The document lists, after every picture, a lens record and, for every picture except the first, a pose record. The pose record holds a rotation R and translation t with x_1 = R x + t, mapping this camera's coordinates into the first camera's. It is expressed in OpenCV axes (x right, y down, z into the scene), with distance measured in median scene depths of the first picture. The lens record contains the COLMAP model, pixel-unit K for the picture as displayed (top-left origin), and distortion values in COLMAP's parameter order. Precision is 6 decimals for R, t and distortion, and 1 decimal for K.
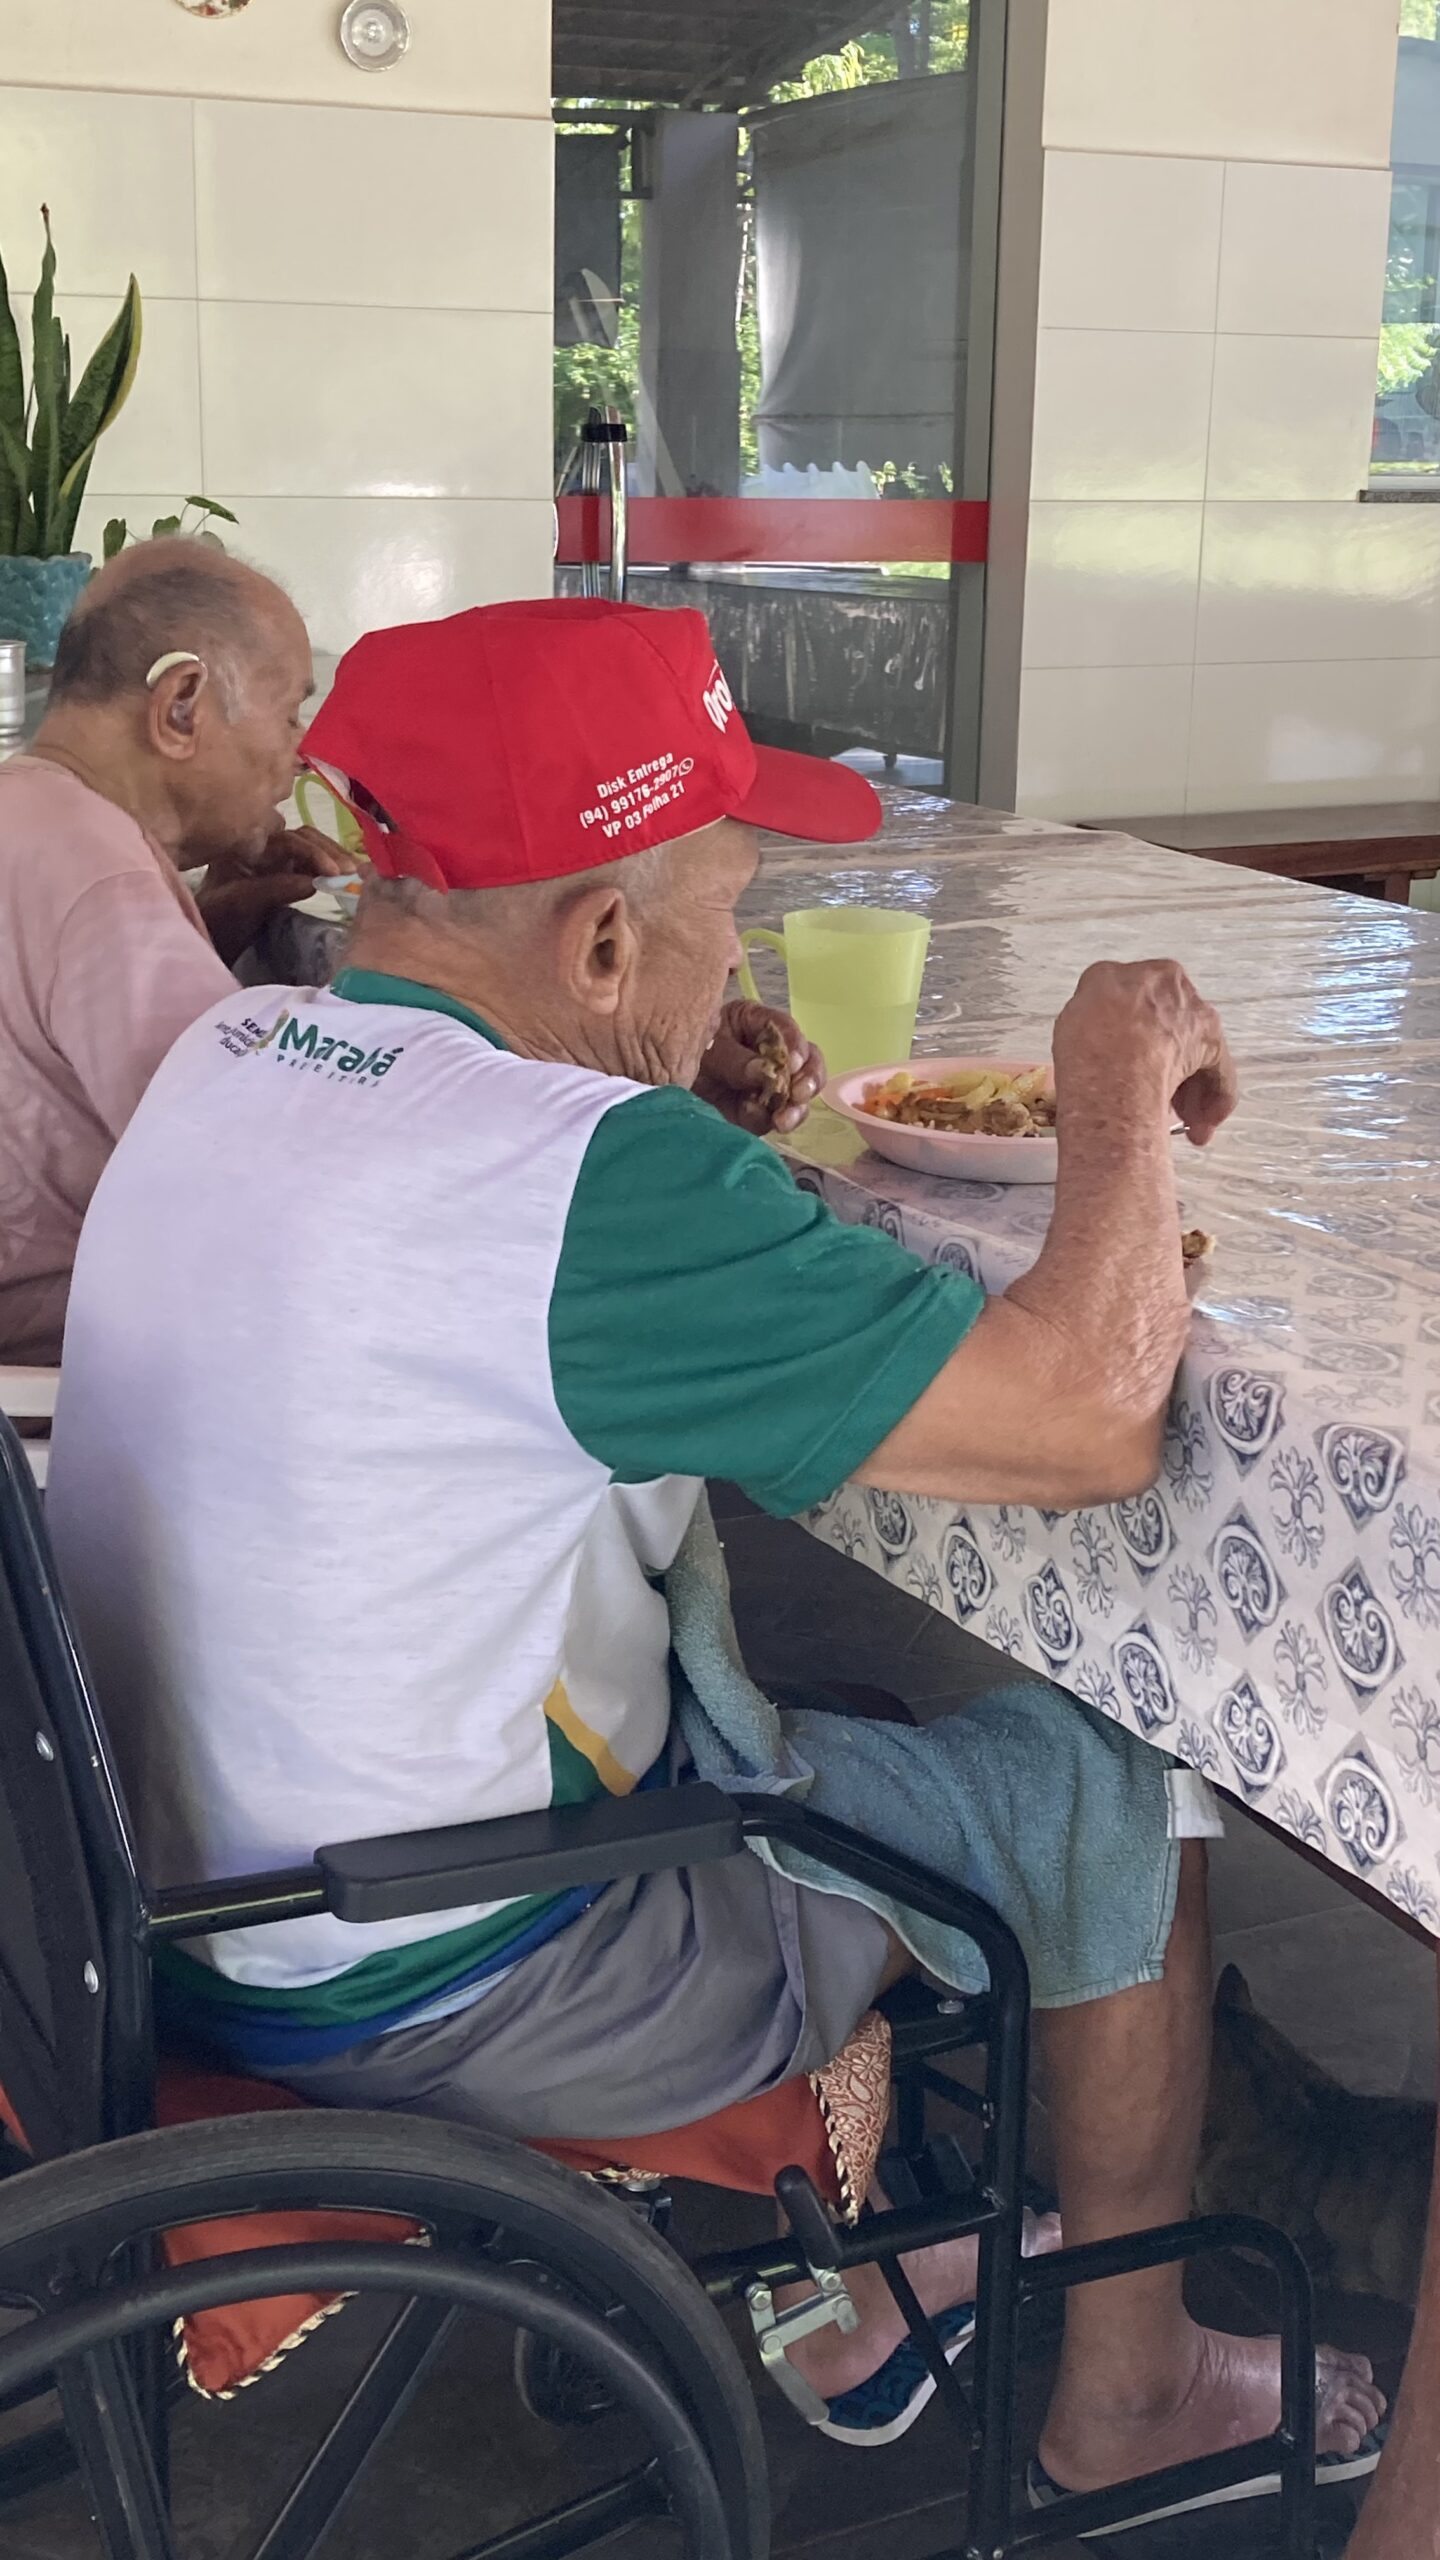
lens RADIAL K [[3125.0, 0, 720.0], [0, 3125.0, 1280.0], [0, 0, 1]] dist [0.363018, -1.959614]
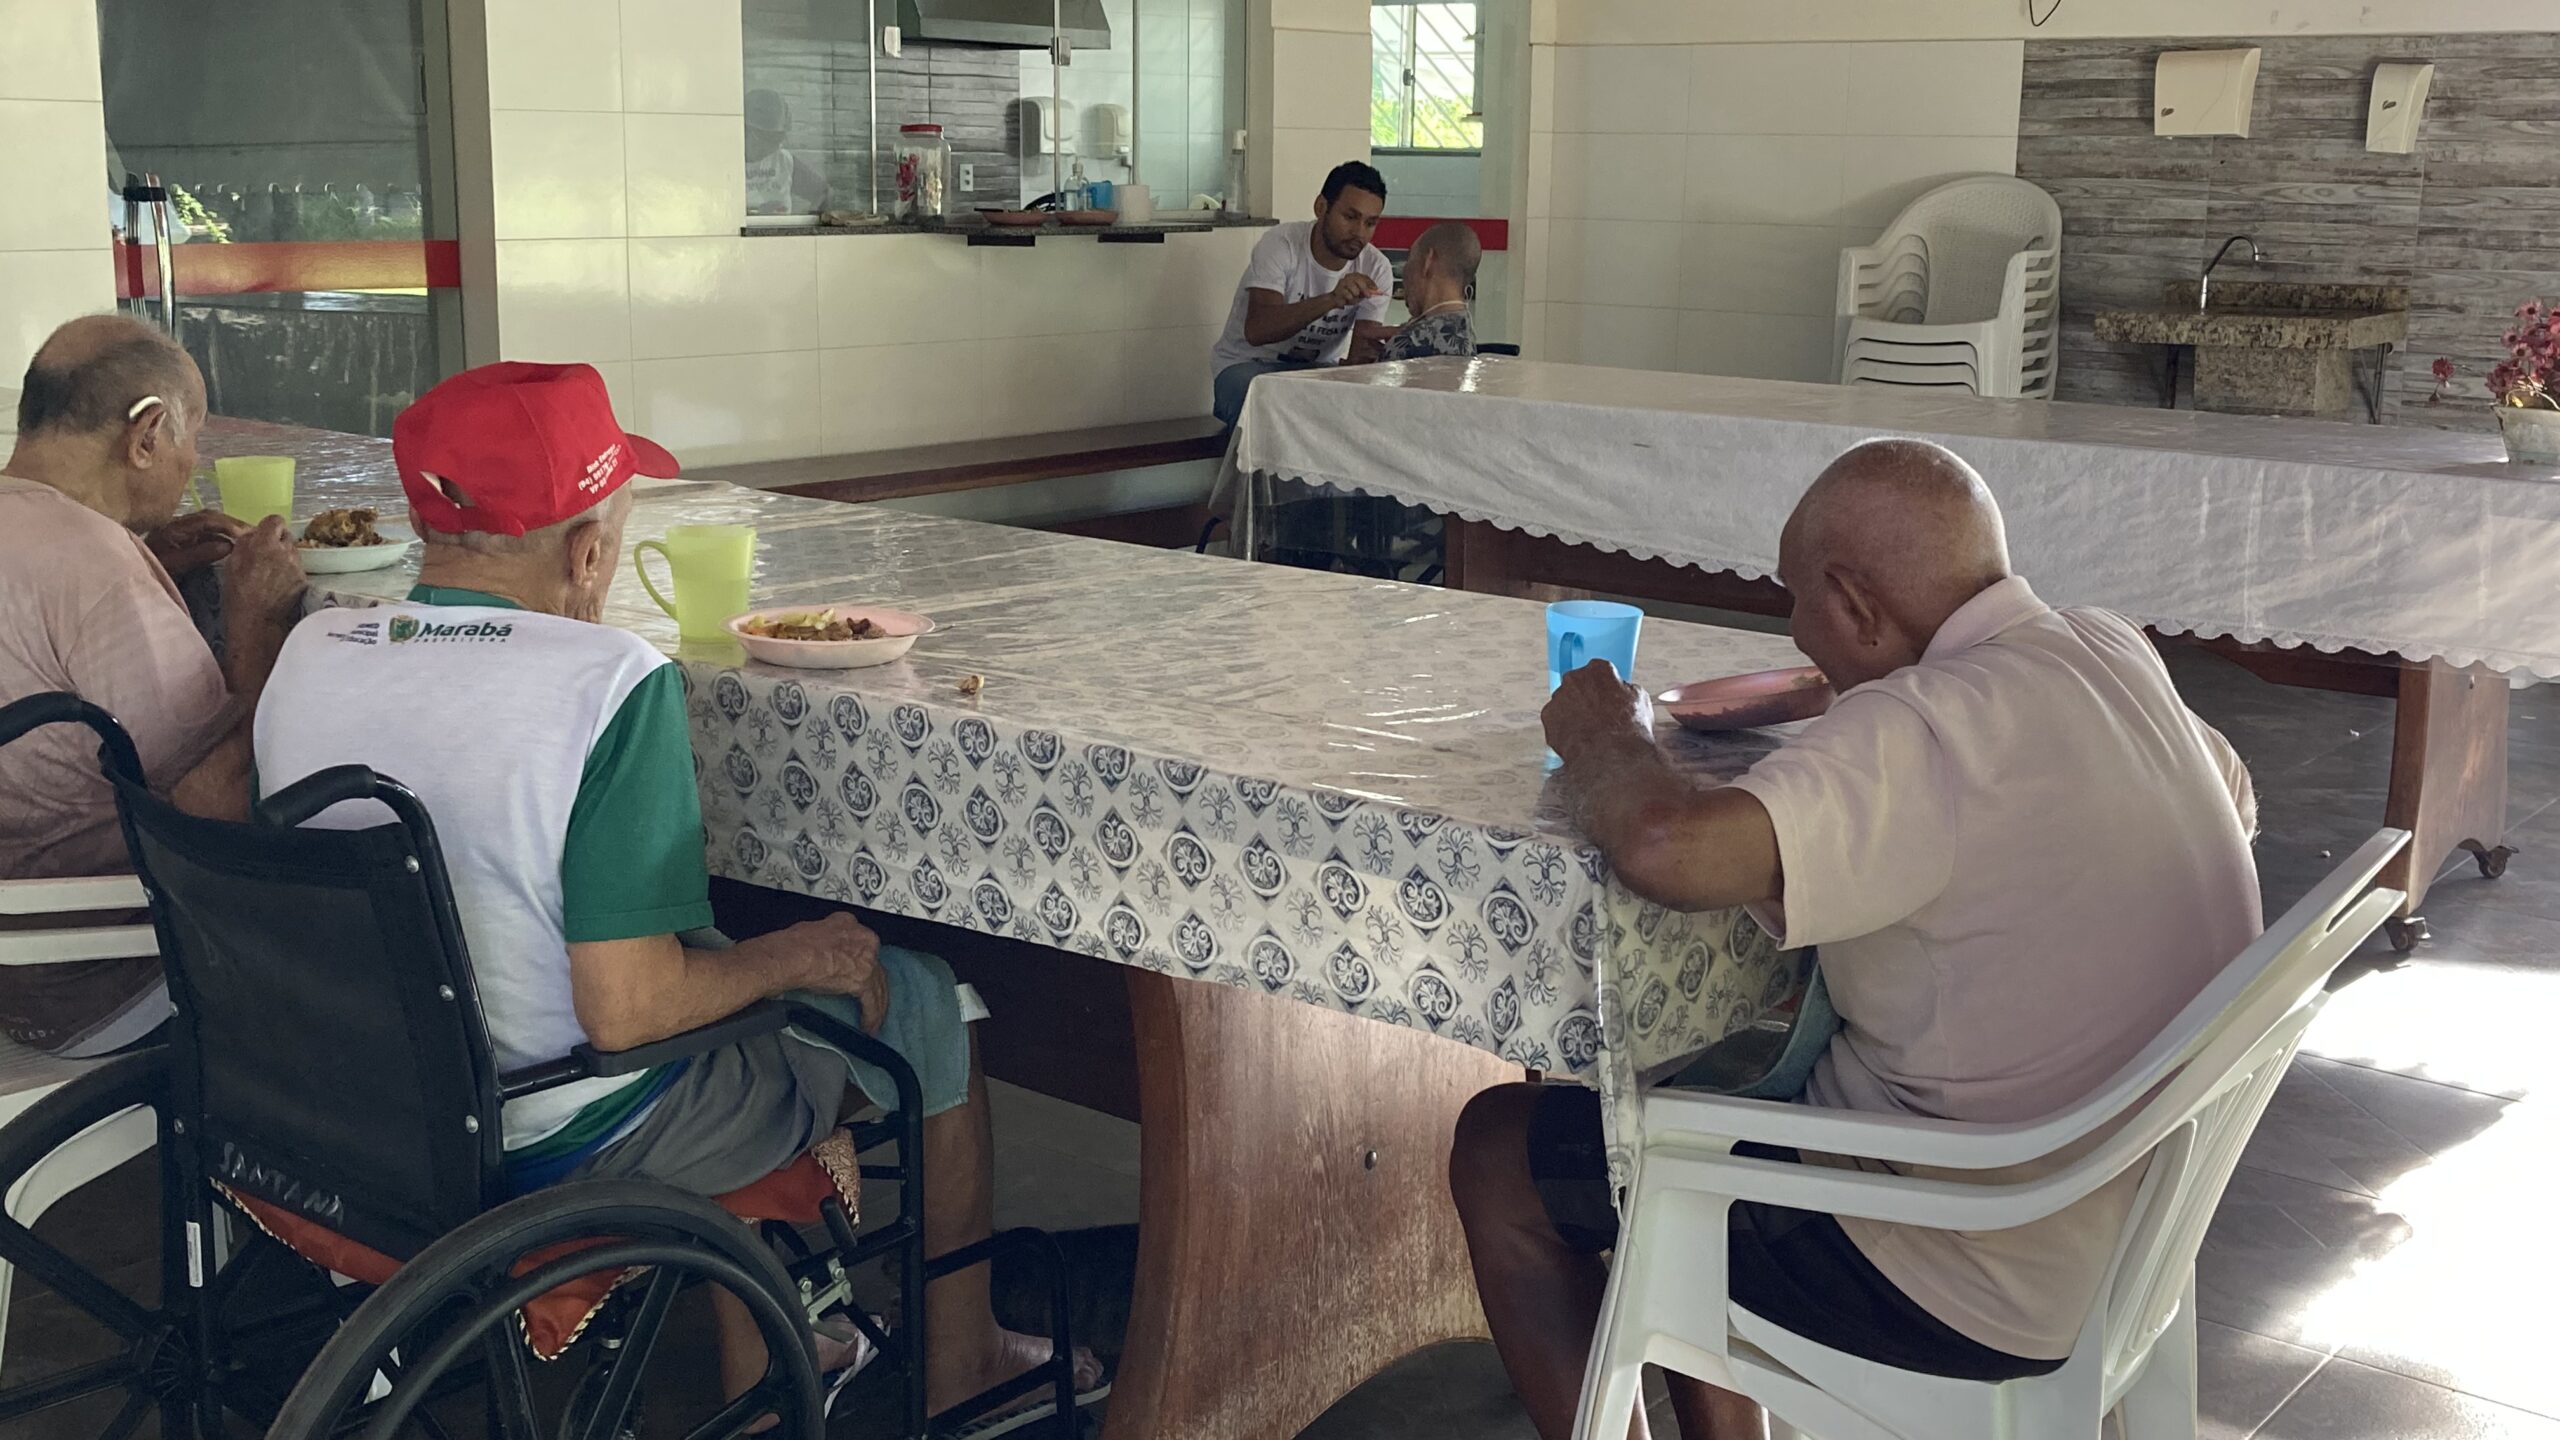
lens RADIAL K [[2708.6, 0, 1280.0], [0, 2708.6, 720.0], [0, 0, 1]] dist [-0.005084, 0.009000]
pose [[0.913377, -0.098830, 0.394937, -0.341695], [0.119354, 0.992466, -0.027674, 0.081710], [-0.389226, 0.072414, 0.918291, -0.586580]]
